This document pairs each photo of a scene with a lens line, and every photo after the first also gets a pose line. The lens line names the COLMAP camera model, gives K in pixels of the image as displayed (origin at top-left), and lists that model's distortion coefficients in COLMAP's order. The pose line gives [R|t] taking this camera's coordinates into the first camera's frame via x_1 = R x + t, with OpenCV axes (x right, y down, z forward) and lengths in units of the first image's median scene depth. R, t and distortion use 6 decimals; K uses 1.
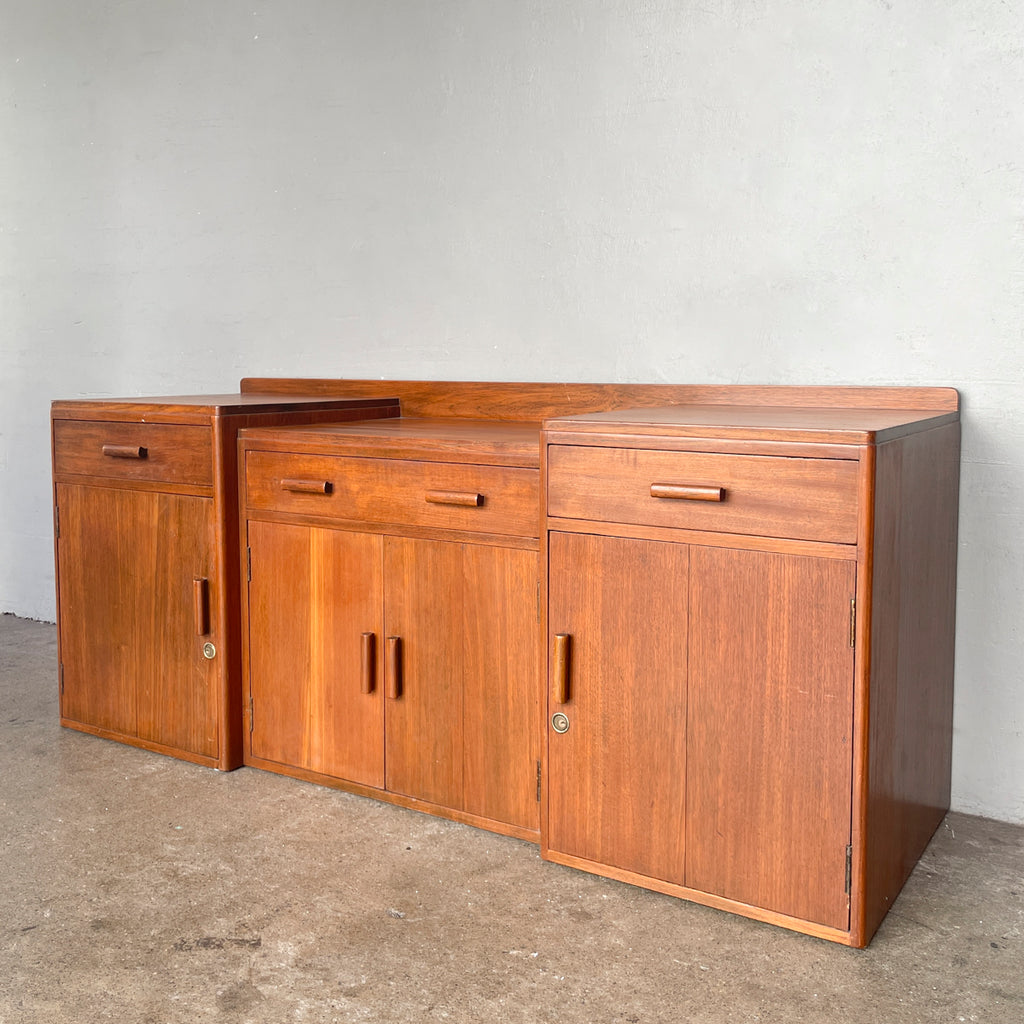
lens RADIAL K [[1112.4, 0, 515.0], [0, 1112.4, 456.4], [0, 0, 1]] dist [0.038987, 0.000000]
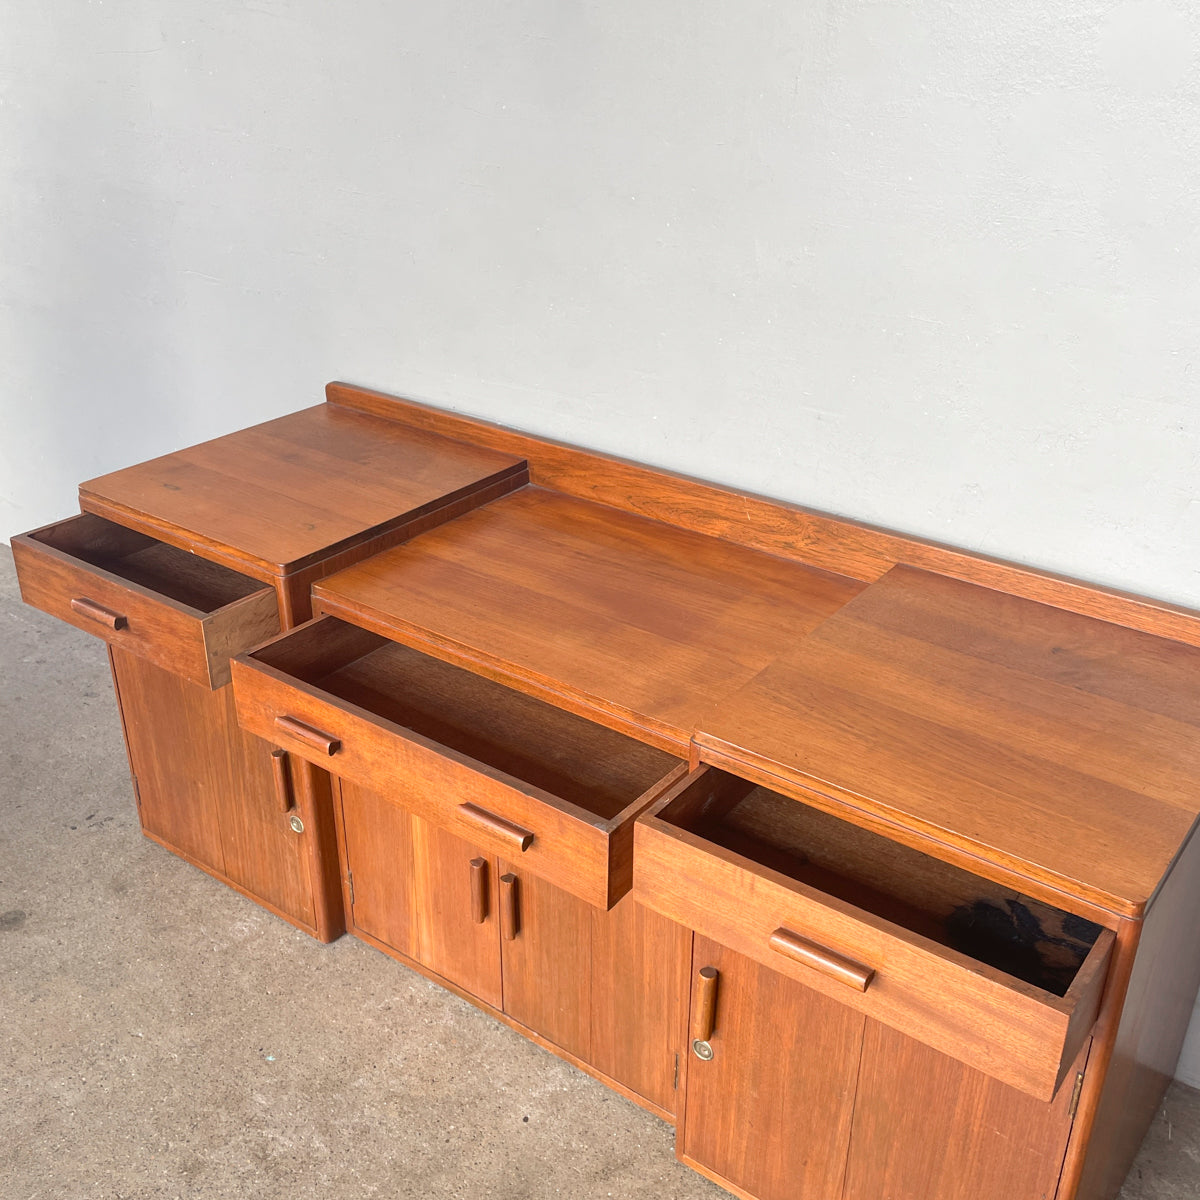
lens RADIAL K [[1303.6, 0, 599.8], [0, 1303.6, 605.5], [0, 0, 1]] dist [0.038987, 0.000000]
pose [[0.996153, 0.043525, -0.076057, 0.020574], [-0.011793, 0.926620, 0.375815, -0.366869], [0.086833, -0.373473, 0.923568, 0.186687]]
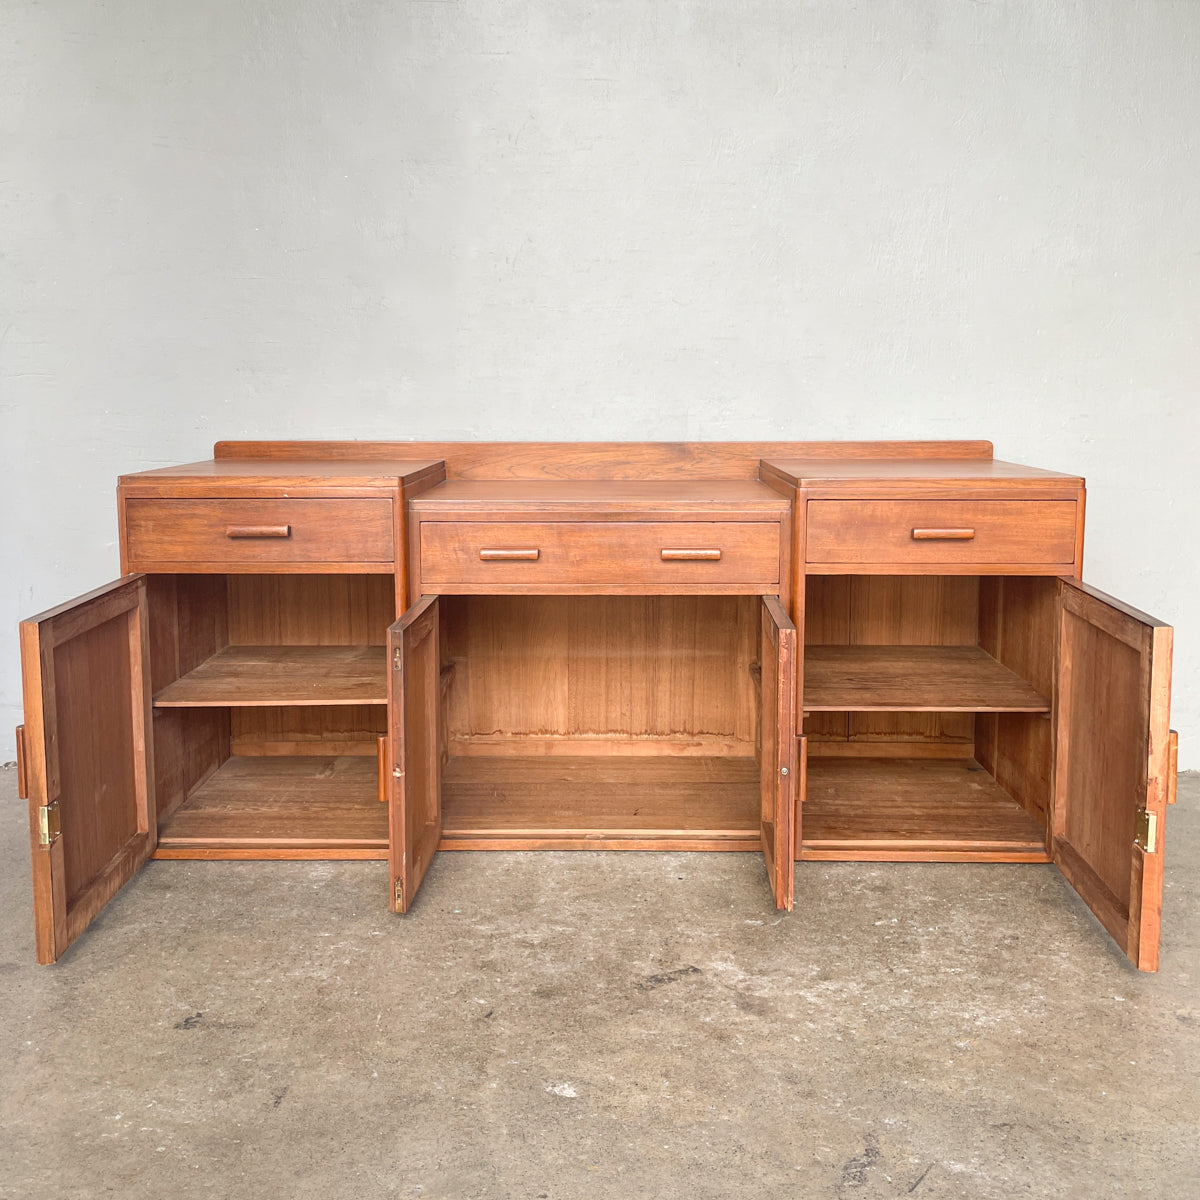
lens RADIAL K [[1217.6, 0, 604.4], [0, 1217.6, 562.0], [0, 0, 1]] dist [0.036649, 0.000000]
pose [[0.850888, -0.072911, 0.520263, -0.675293], [0.048037, 0.996972, 0.061154, -0.028271], [-0.523146, -0.027043, 0.851814, 0.034684]]
